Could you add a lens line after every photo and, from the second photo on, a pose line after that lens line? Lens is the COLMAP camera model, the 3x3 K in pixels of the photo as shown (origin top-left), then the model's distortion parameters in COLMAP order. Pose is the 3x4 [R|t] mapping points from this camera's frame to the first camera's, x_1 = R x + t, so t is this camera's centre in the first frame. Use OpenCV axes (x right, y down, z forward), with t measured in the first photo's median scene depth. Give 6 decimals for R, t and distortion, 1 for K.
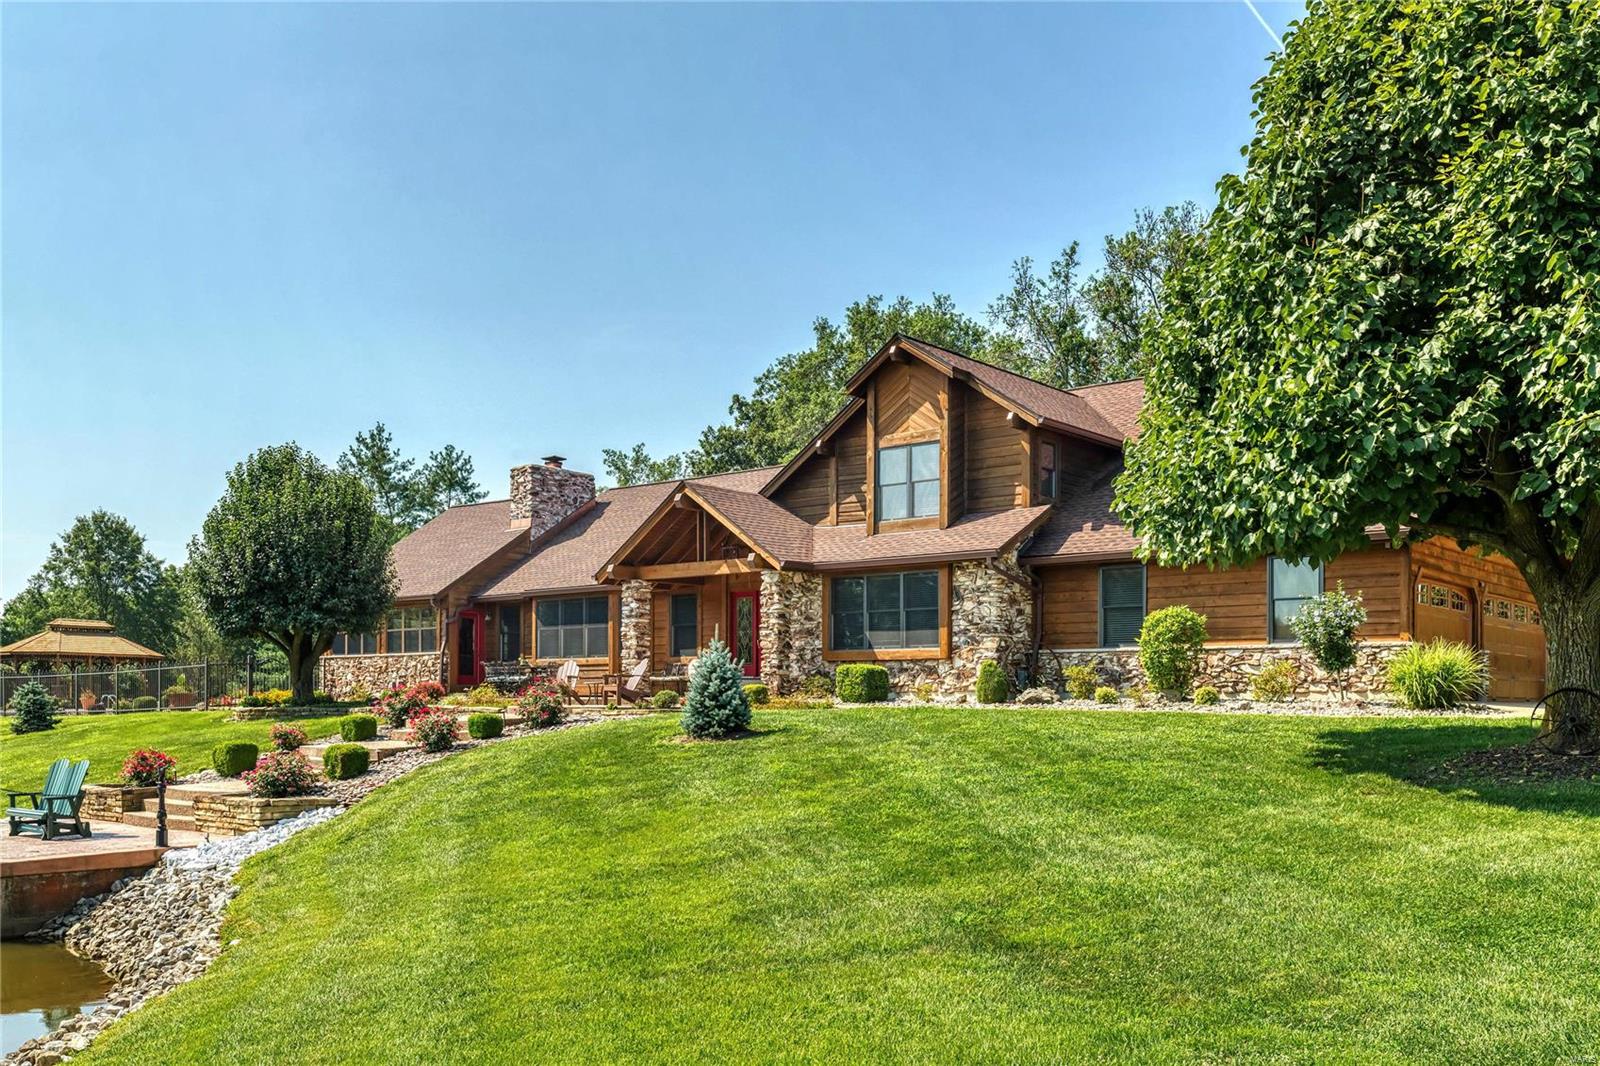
lens RADIAL K [[1431.0, 0, 797.6], [0, 1431.0, 693.7], [0, 0, 1]] dist [0.005501, -0.006065]
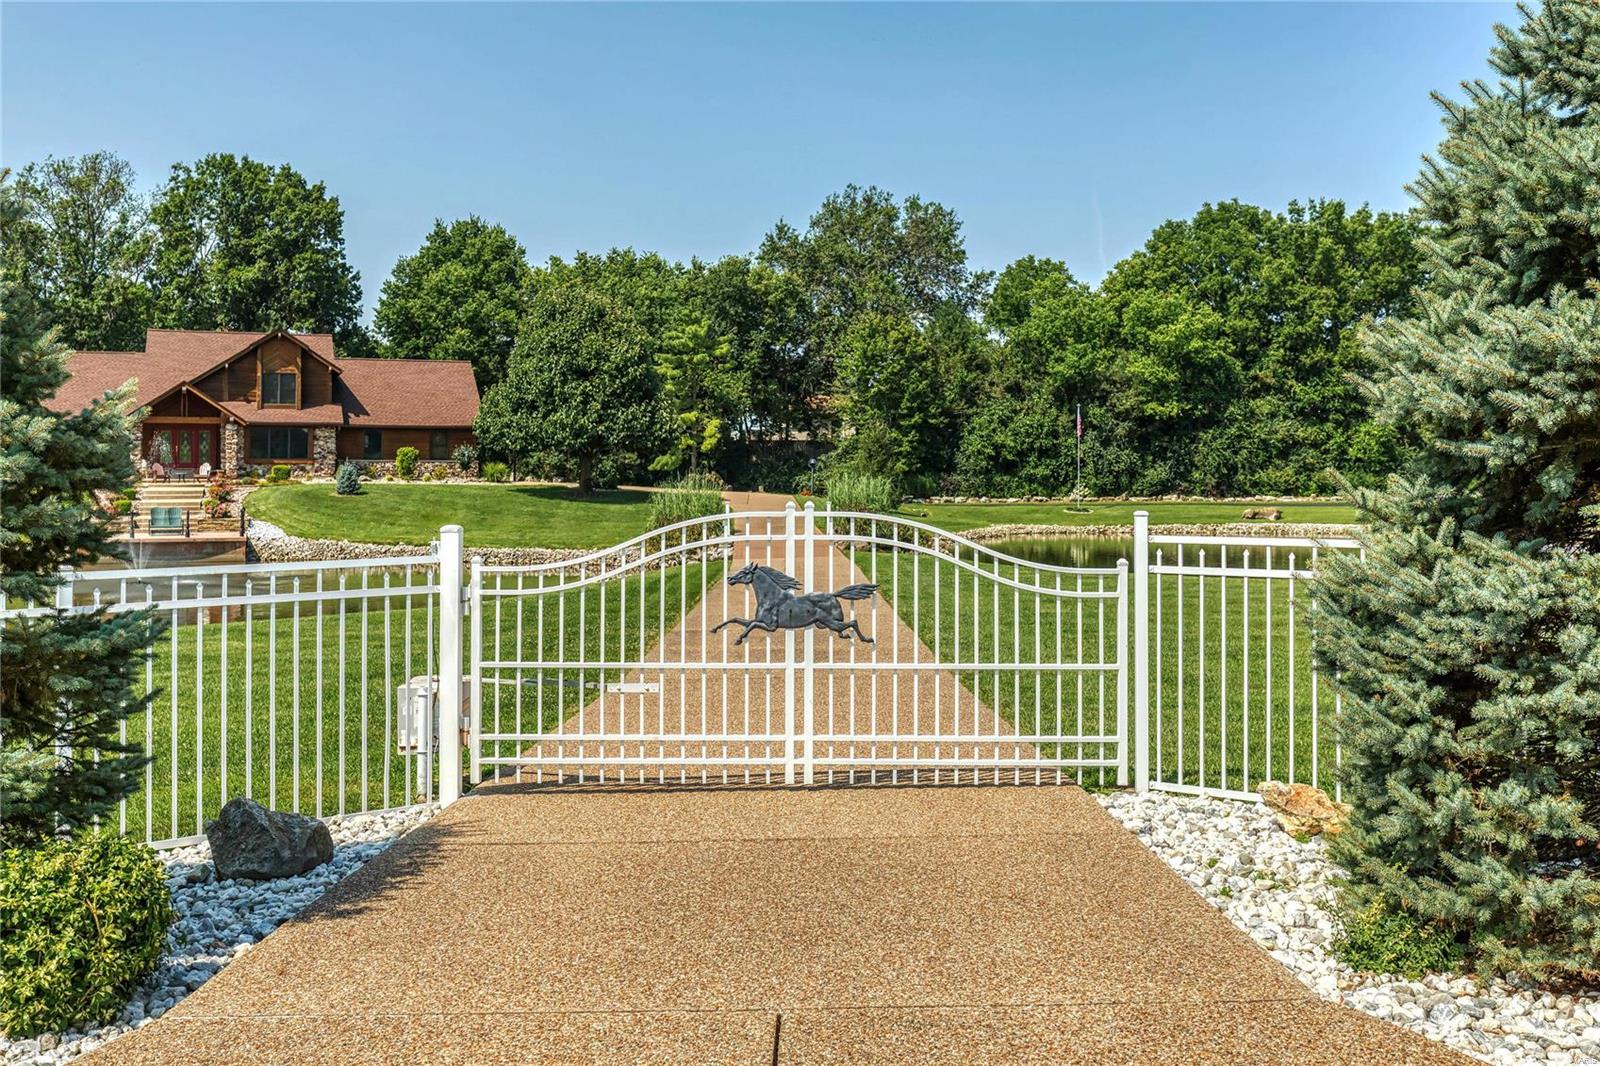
lens RADIAL K [[1576.4, 0, 805.8], [0, 1576.4, 459.1], [0, 0, 1]] dist [0.010860, -0.007340]
pose [[0.495480, 0.002325, 0.868616, -1.753084], [-0.007596, 0.999970, 0.001656, -0.040180], [-0.868586, -0.007419, 0.495483, -1.062248]]
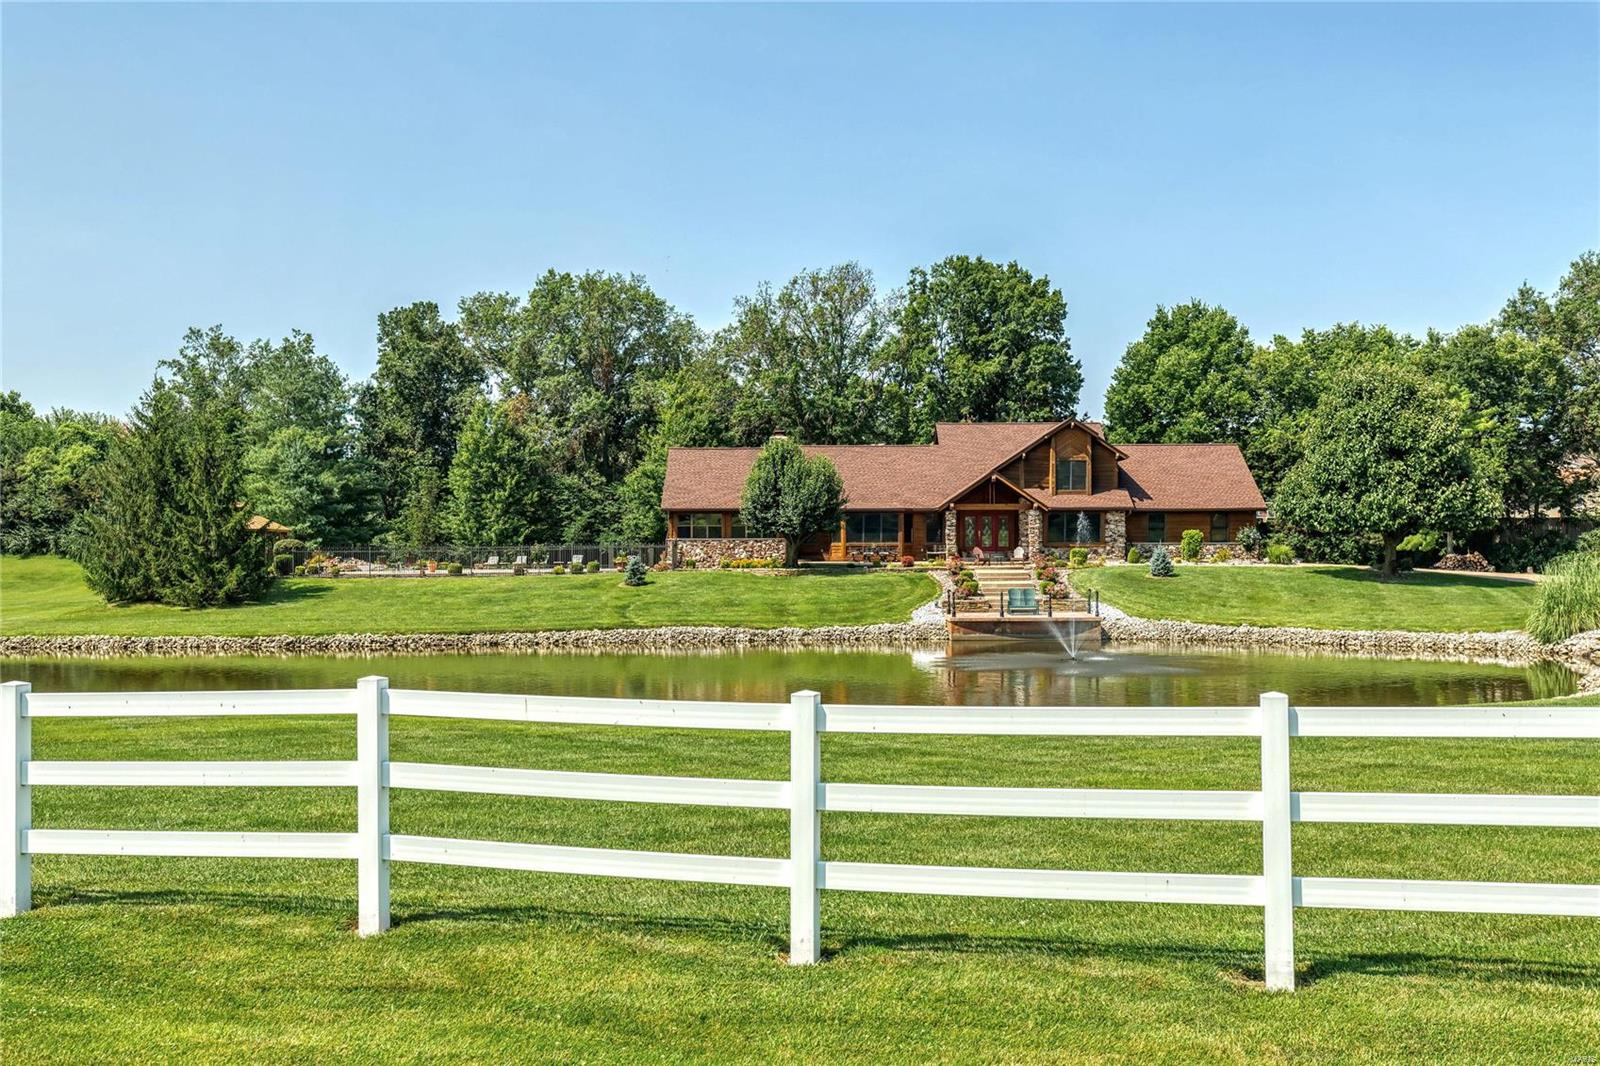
lens RADIAL K [[1569.0, 0, 800.0], [0, 1569.0, 533.0], [0, 0, 1]] dist [0.012780, 0.008021]
pose [[0.765672, -0.000776, 0.643230, -2.029612], [0.002221, 0.999996, -0.001438, -0.042952], [-0.643227, 0.002530, 0.765671, -0.795486]]
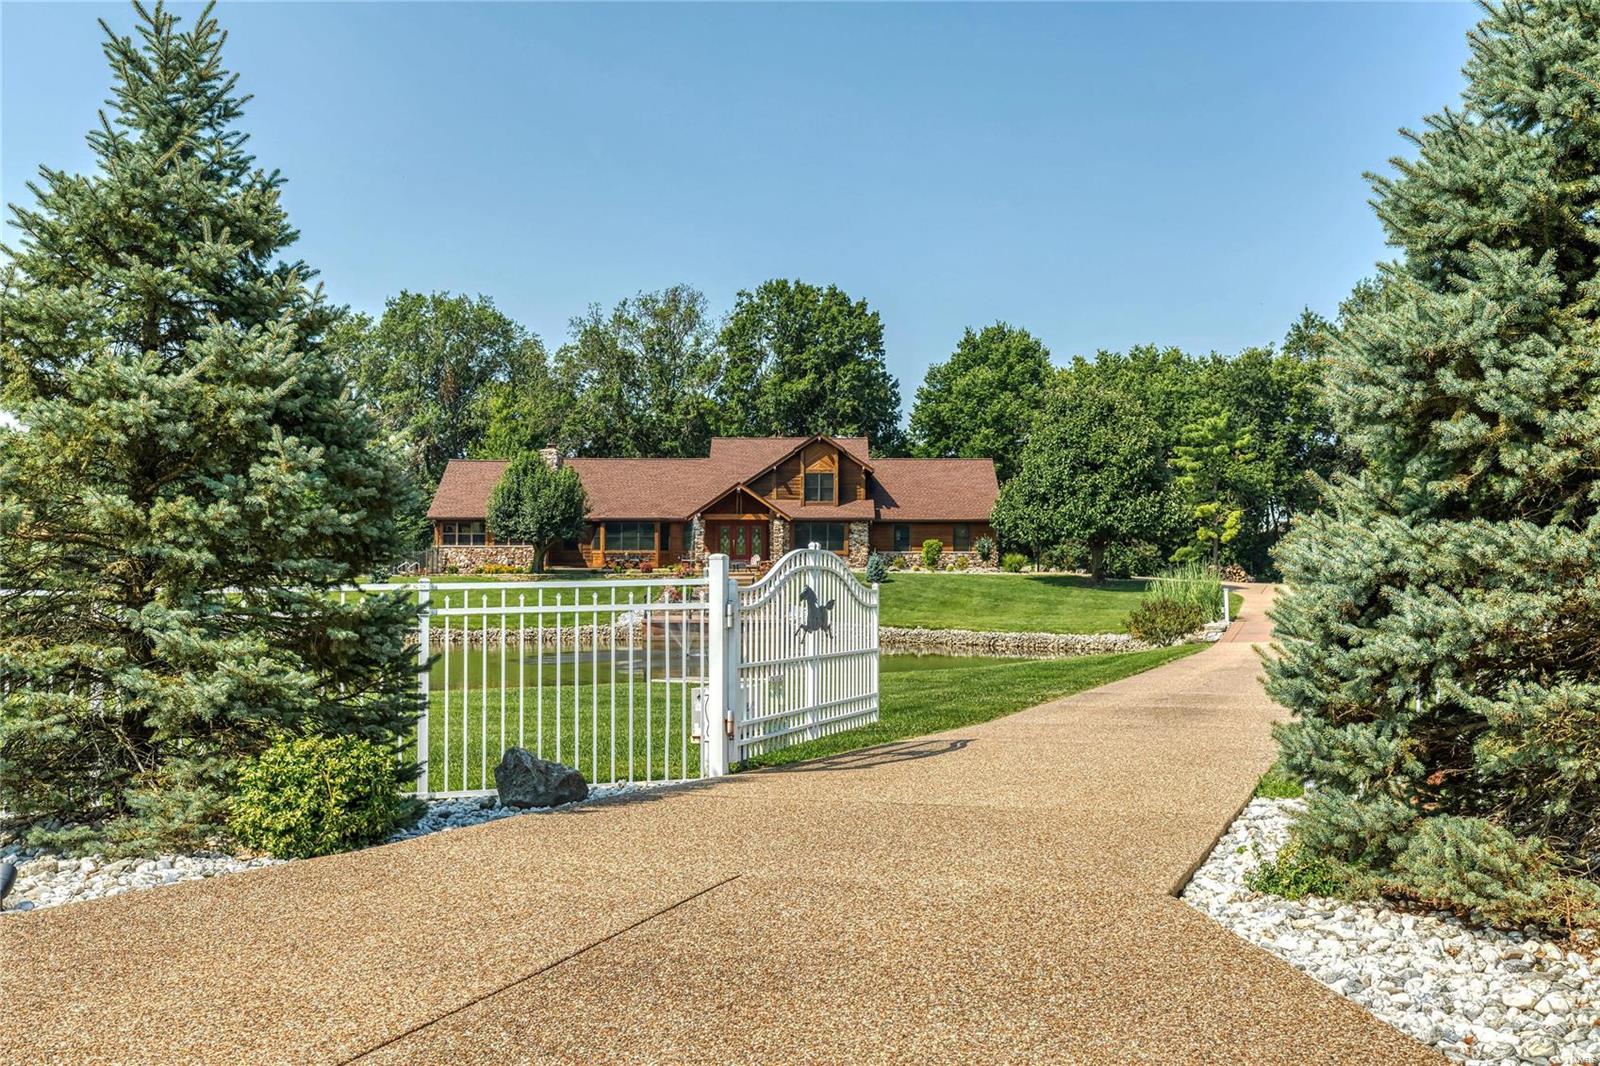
lens RADIAL K [[1533.1, 0, 800.0], [0, 1533.1, 533.0], [0, 0, 1]] dist [0.004204, 0.000873]
pose [[0.766587, 0.009715, 0.642067, -1.743091], [-0.002543, 0.999924, -0.012094, -0.028325], [-0.642136, 0.007638, 0.766553, -1.136528]]
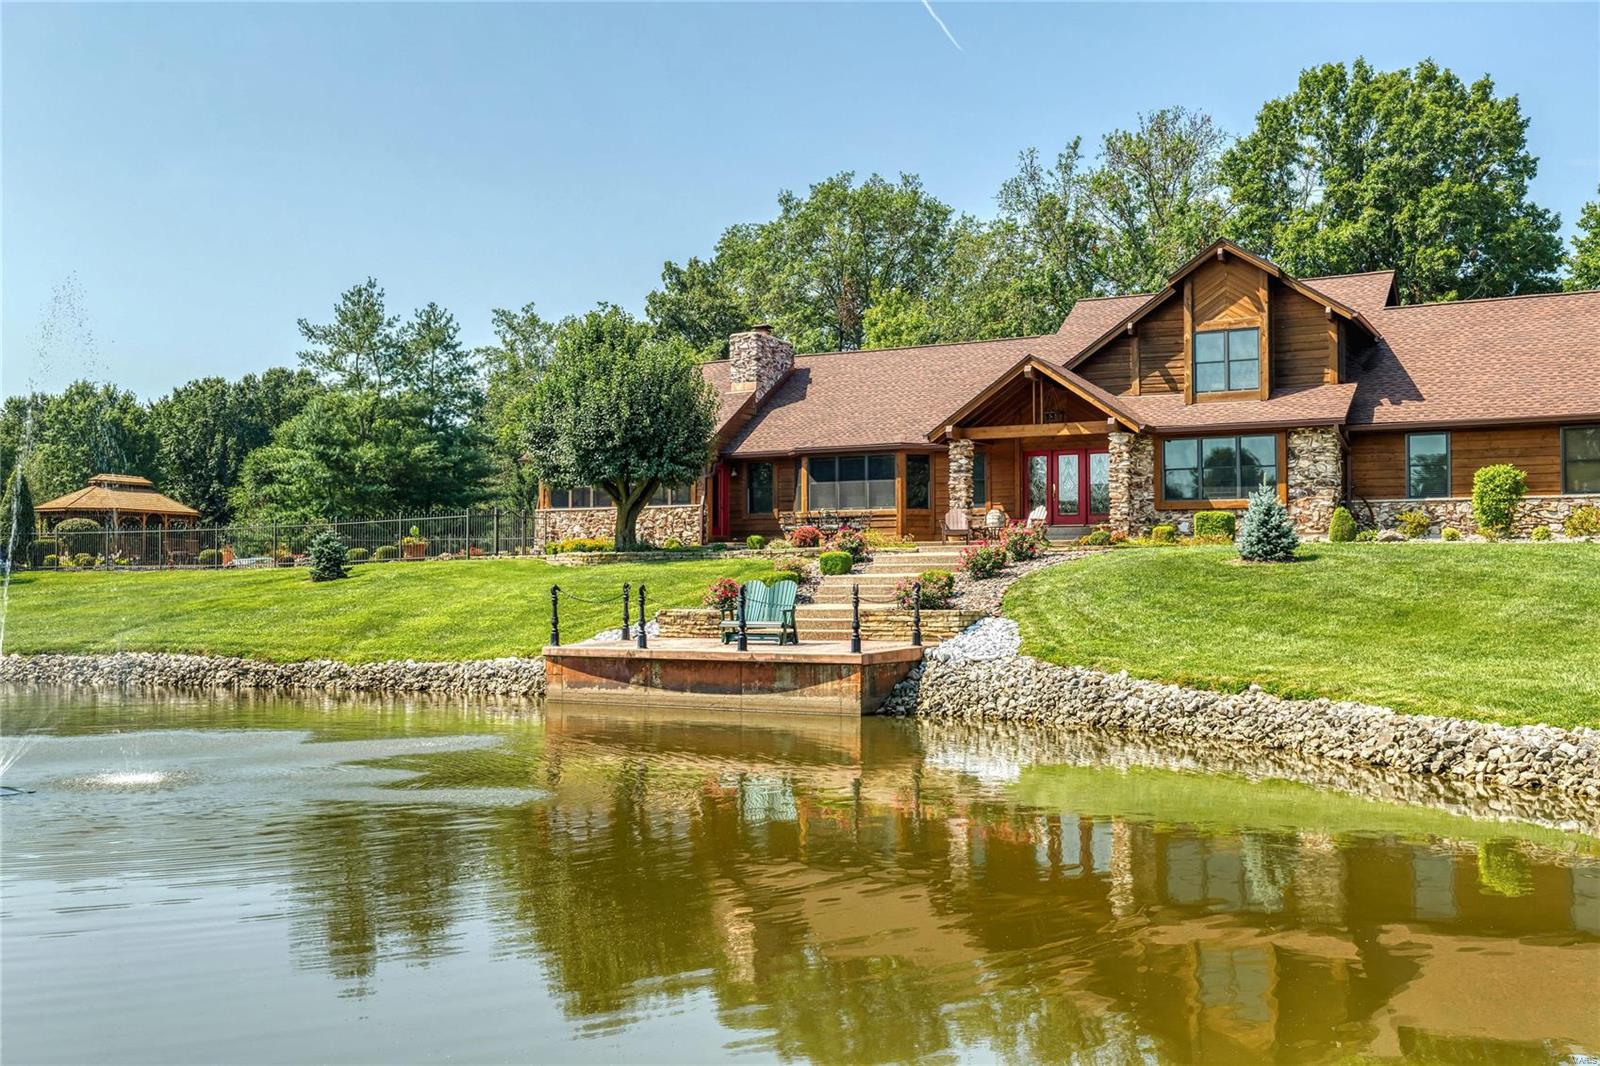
lens RADIAL K [[1533.1, 0, 800.0], [0, 1533.1, 533.0], [0, 0, 1]] dist [0.004204, 0.000873]
pose [[0.979521, 0.002374, 0.201329, -0.522426], [0.002749, 0.999680, -0.025160, 0.027382], [-0.201325, 0.025198, 0.979200, -0.182186]]
